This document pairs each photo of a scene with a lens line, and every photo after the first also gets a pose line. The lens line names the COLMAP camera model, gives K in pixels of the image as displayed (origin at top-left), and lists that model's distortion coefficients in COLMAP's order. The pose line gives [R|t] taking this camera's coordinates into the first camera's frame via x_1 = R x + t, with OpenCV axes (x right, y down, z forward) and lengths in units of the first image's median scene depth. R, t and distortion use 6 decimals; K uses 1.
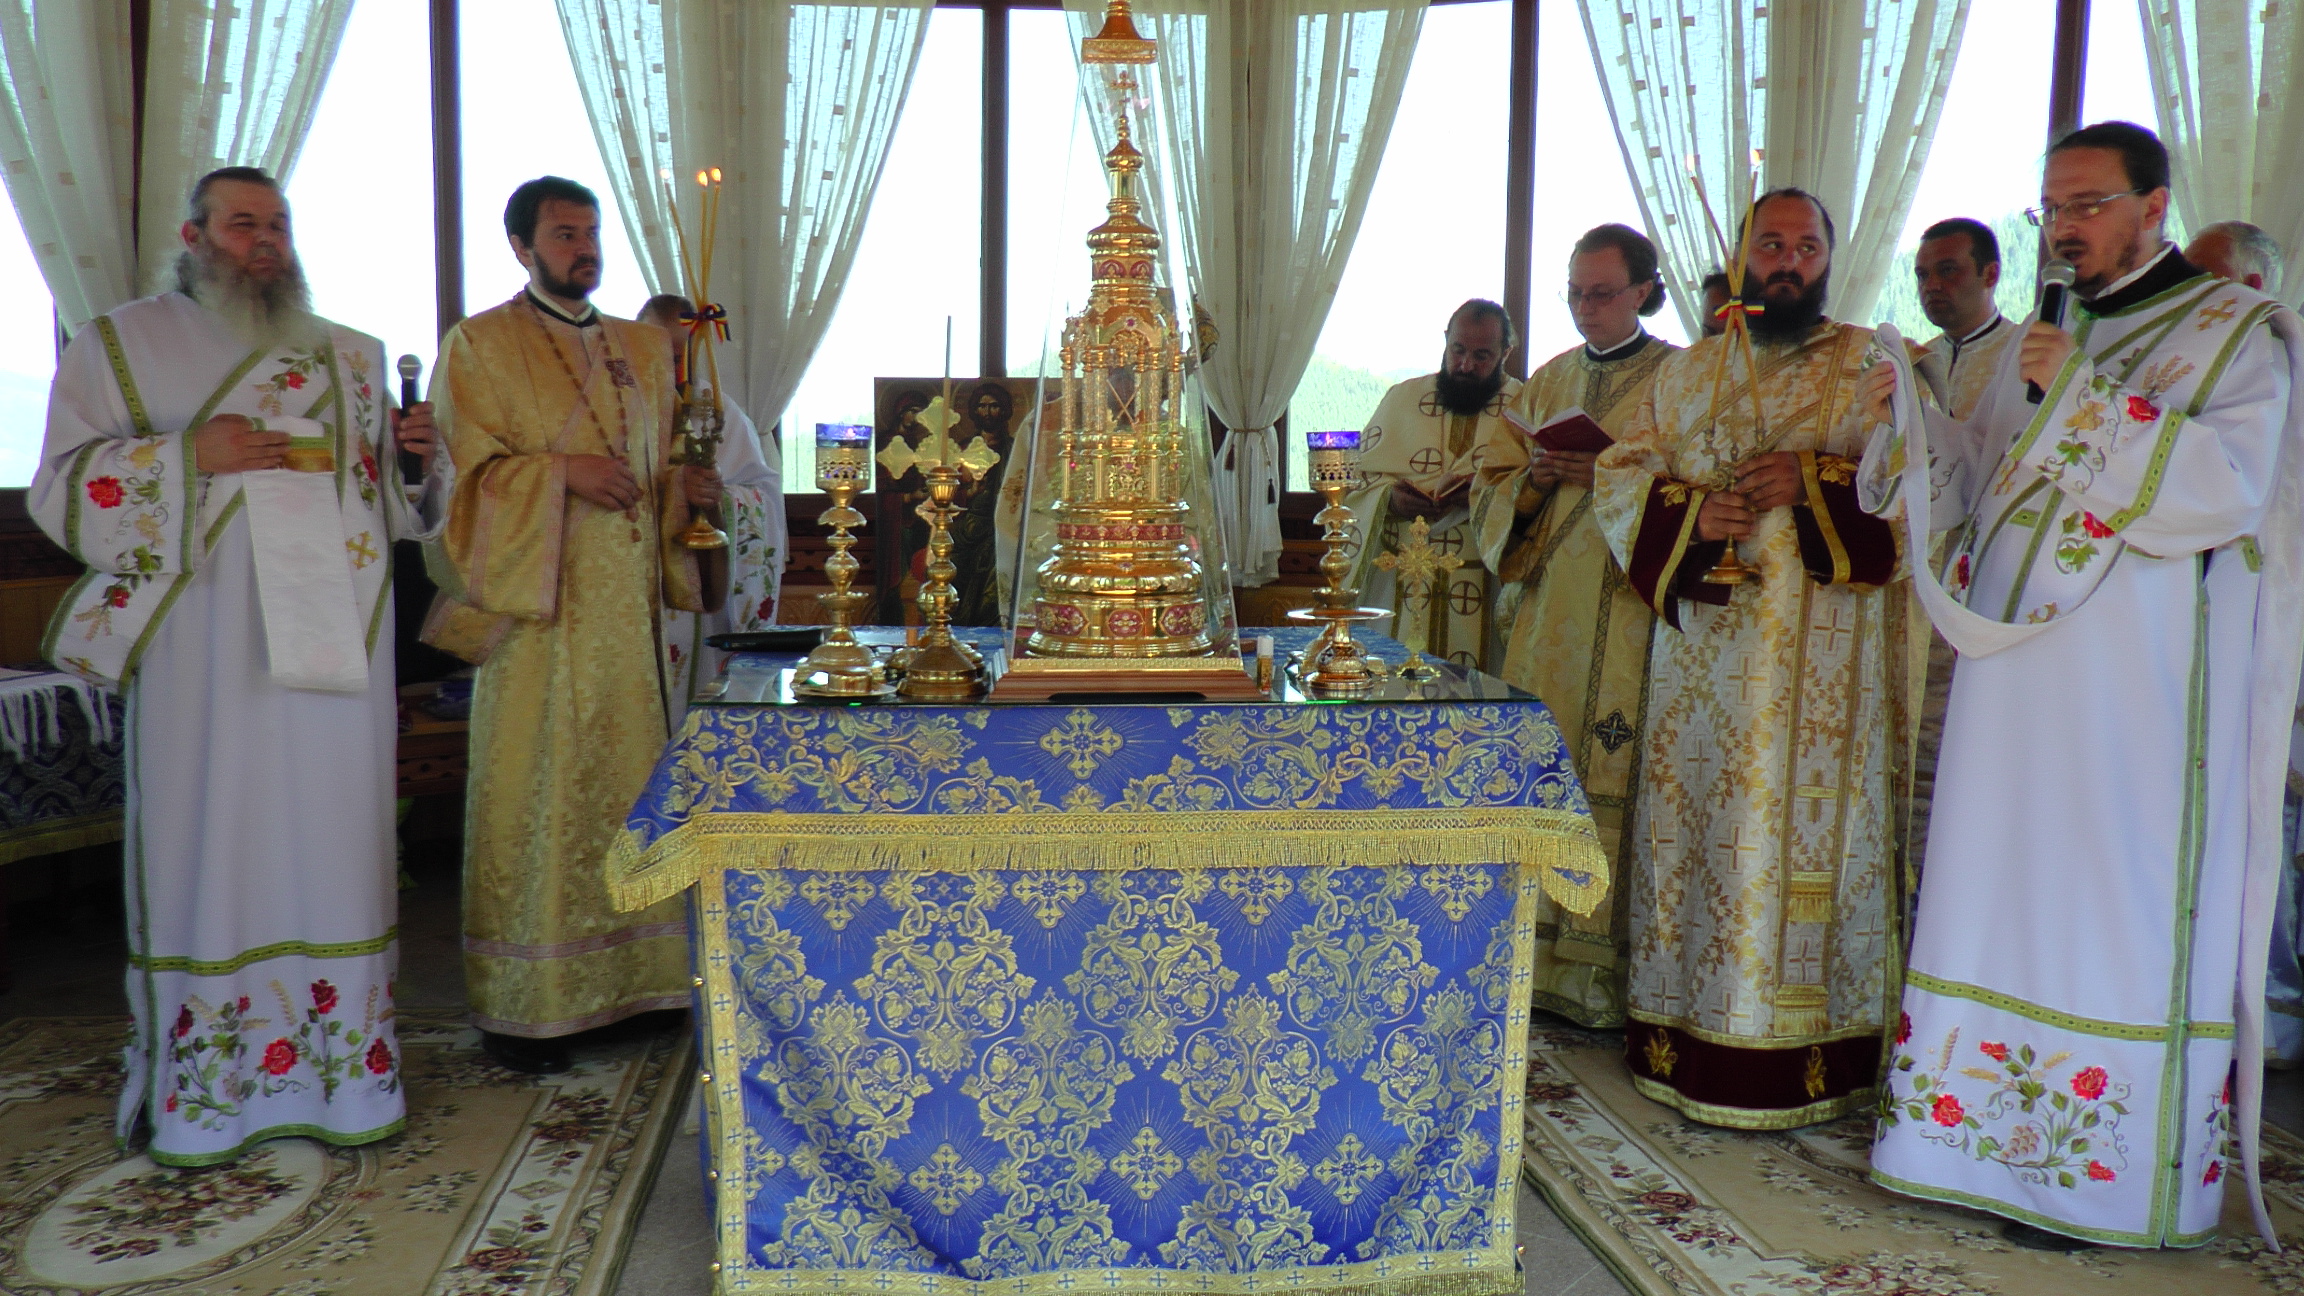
lens RADIAL K [[2034.6, 0, 1161.2], [0, 2034.6, 564.3], [0, 0, 1]] dist [-0.199211, 0.383437]
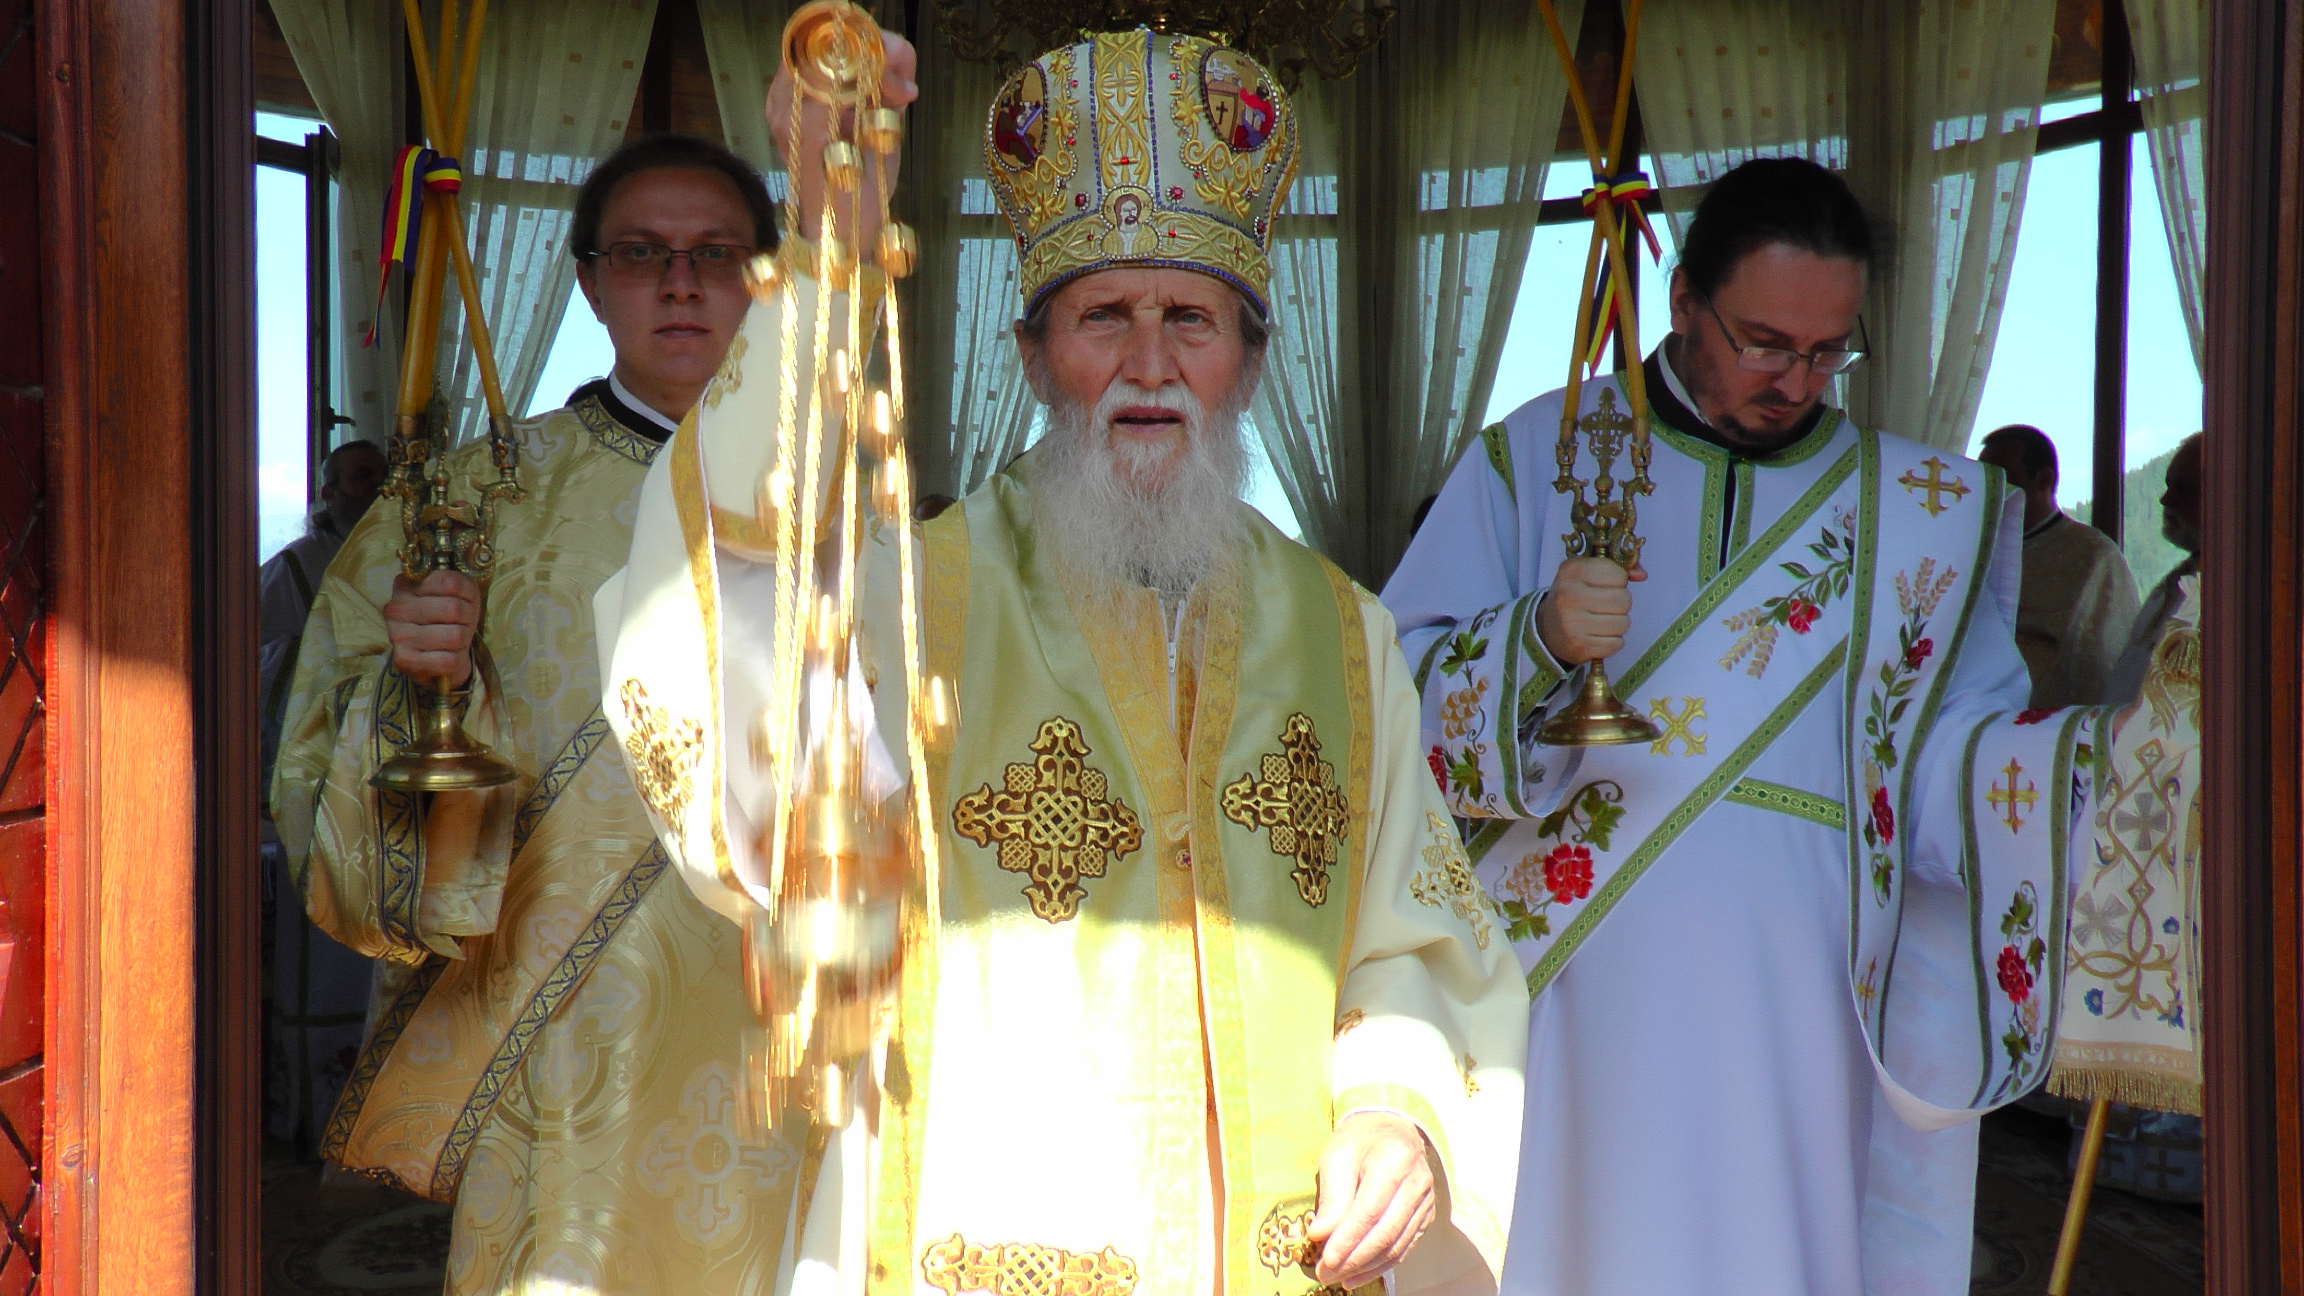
lens RADIAL K [[2239.5, 0, 1154.9], [0, 2239.5, 604.1], [0, 0, 1]] dist [-0.161906, 0.375429]
pose [[0.992775, -0.009305, -0.119629, 0.070905], [0.000841, 0.997504, -0.070606, 0.010045], [0.119987, 0.069995, 0.990305, -0.207673]]
